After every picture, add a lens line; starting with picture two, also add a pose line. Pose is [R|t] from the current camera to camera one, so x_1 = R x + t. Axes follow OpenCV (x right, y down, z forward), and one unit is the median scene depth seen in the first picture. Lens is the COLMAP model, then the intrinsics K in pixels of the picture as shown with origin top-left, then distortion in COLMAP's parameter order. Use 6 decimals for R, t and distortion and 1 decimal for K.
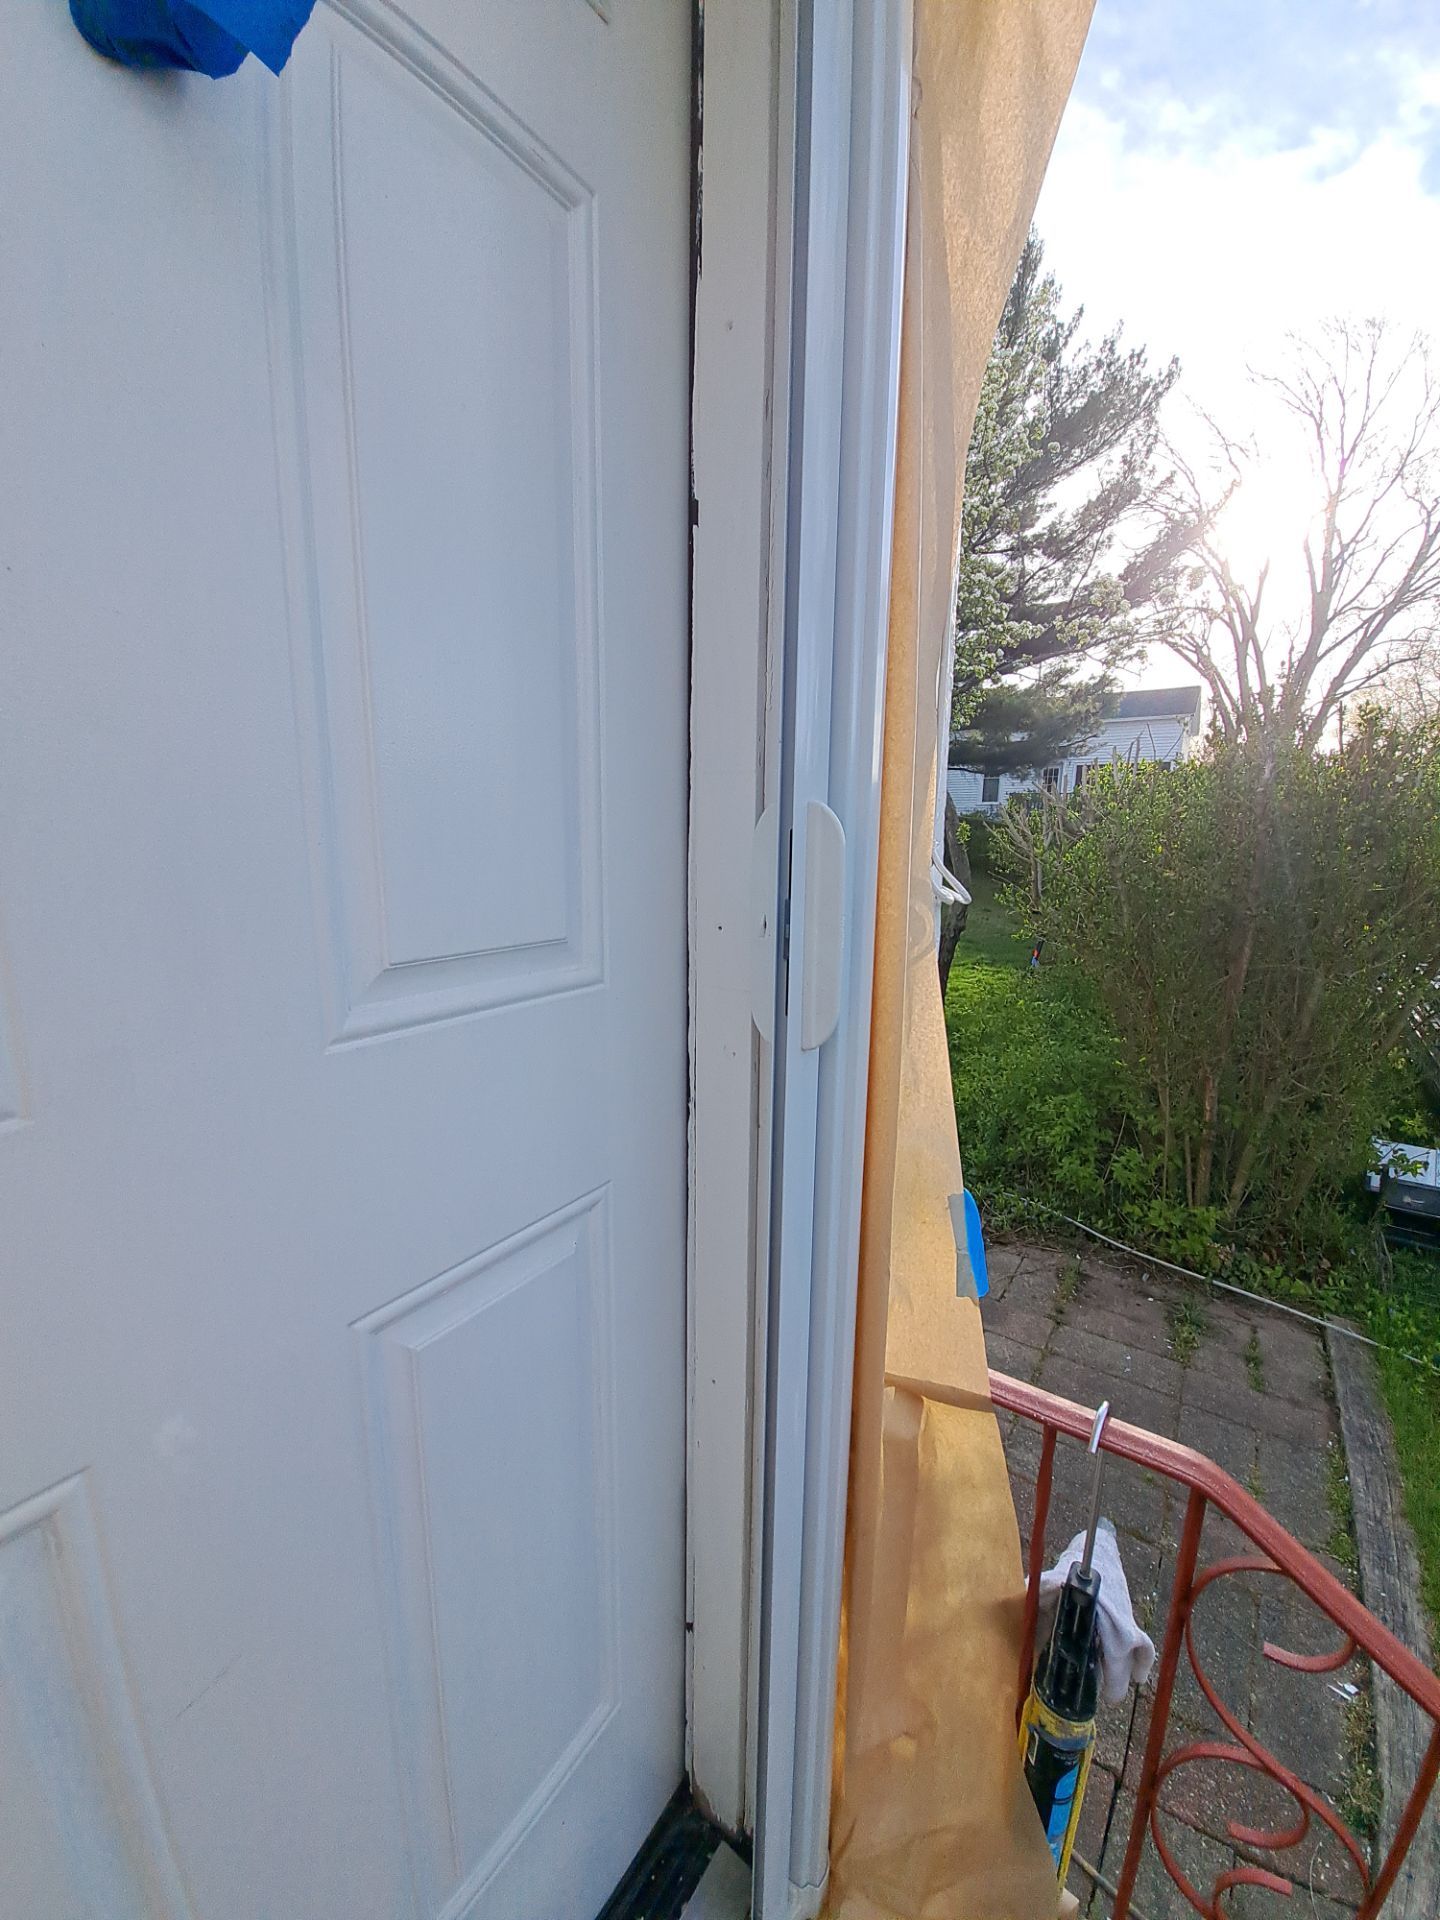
lens RADIAL K [[768.9, 0, 720.0], [0, 768.9, 960.0], [0, 0, 1]] dist [-0.000734, -0.008191]
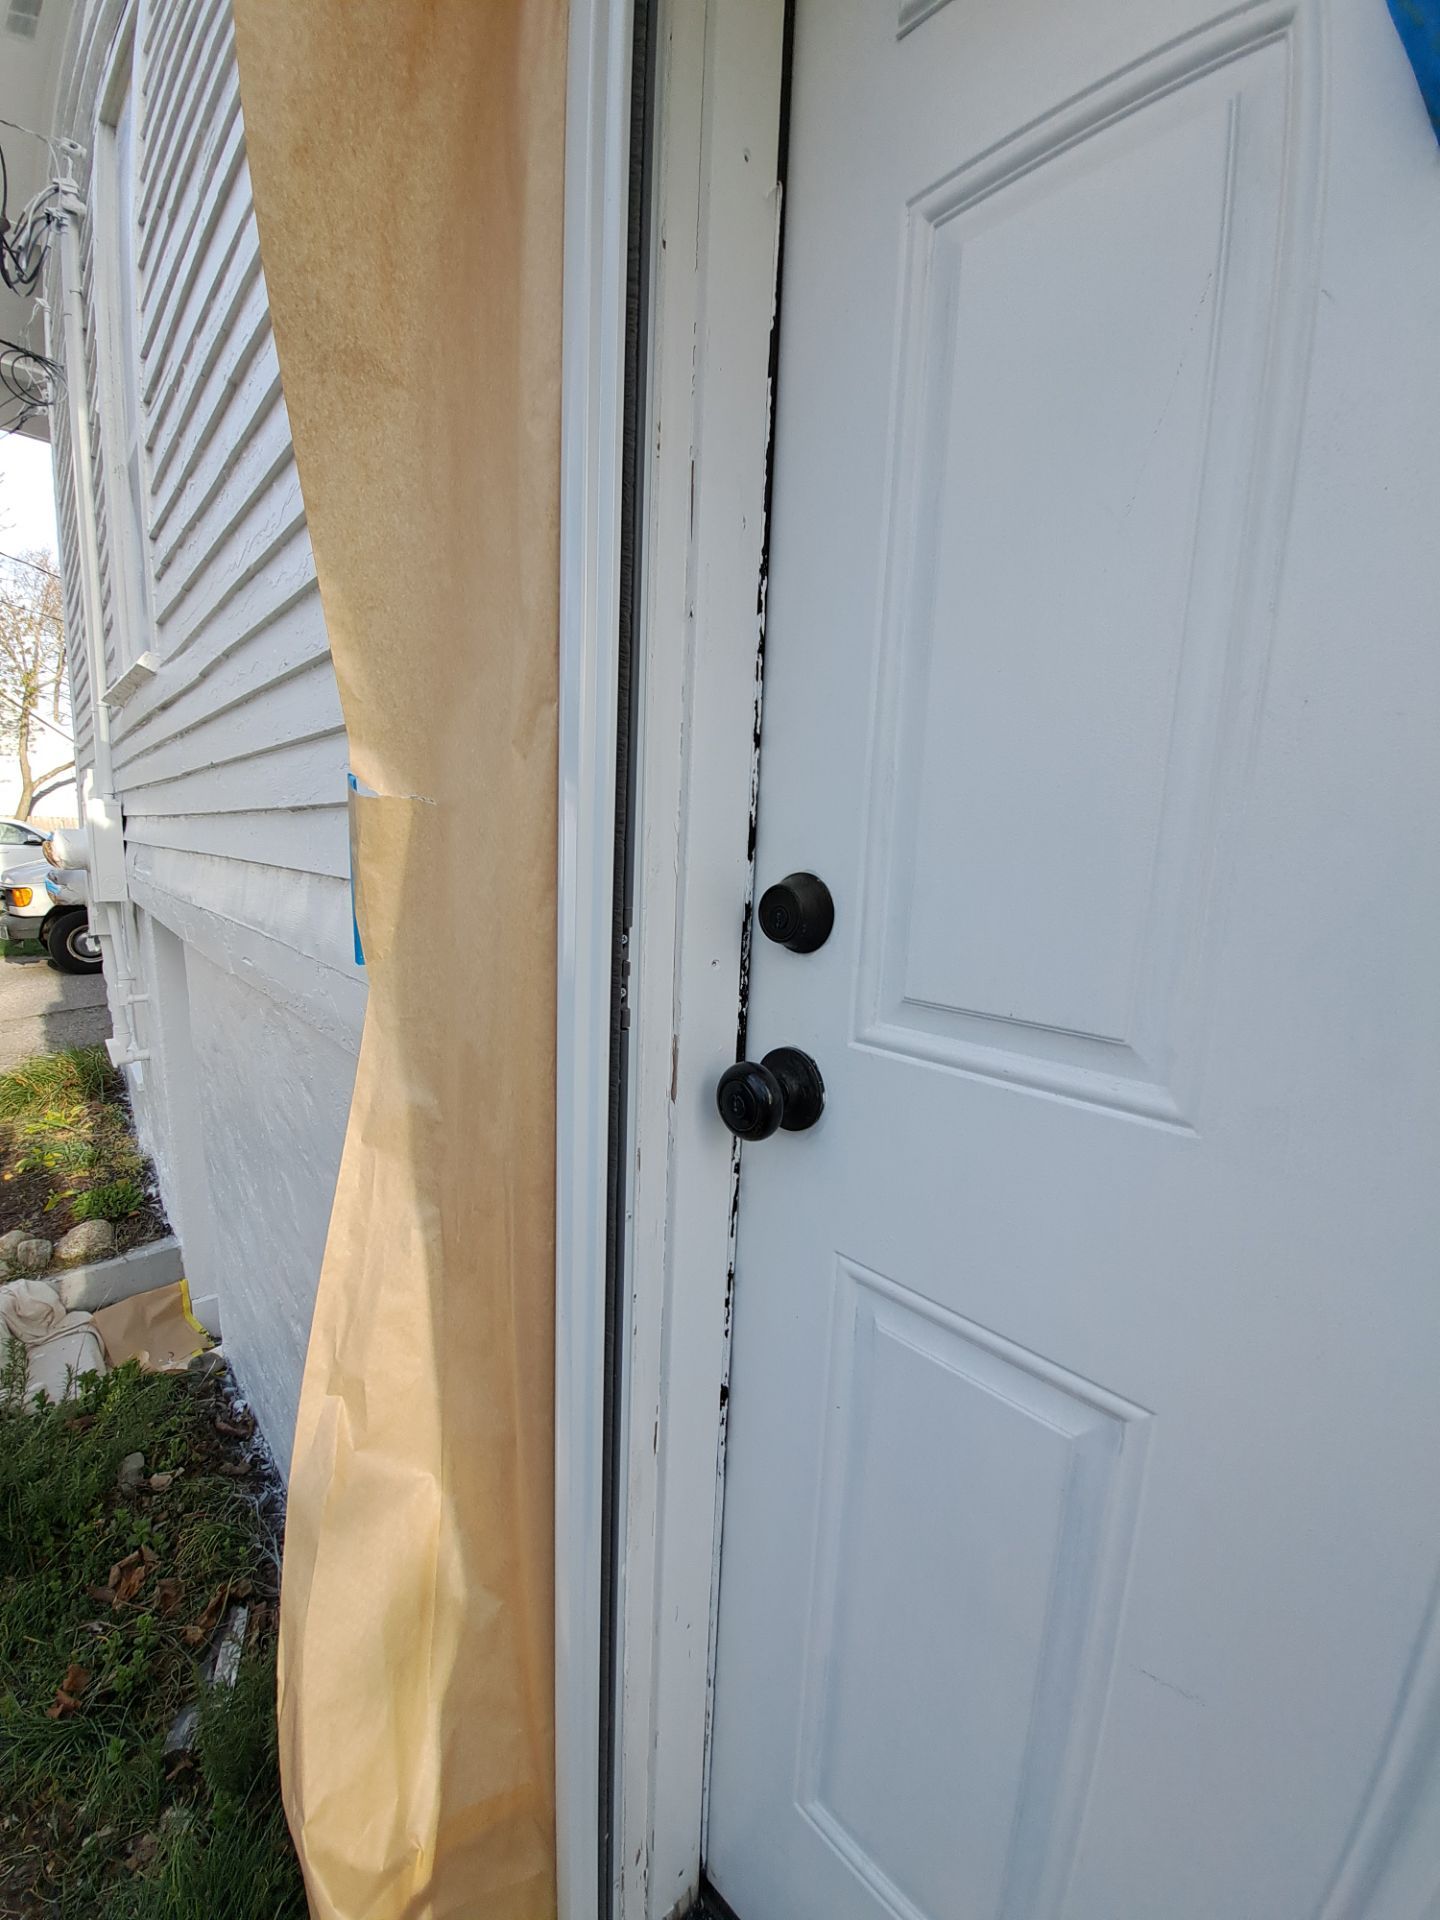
lens RADIAL K [[768.9, 0, 720.0], [0, 768.9, 960.0], [0, 0, 1]] dist [-0.000734, -0.008191]
pose [[-0.211964, 0.122685, -0.969546, 0.695295], [-0.210581, 0.963050, 0.167901, -0.168522], [0.954320, 0.239757, -0.178297, 0.824506]]
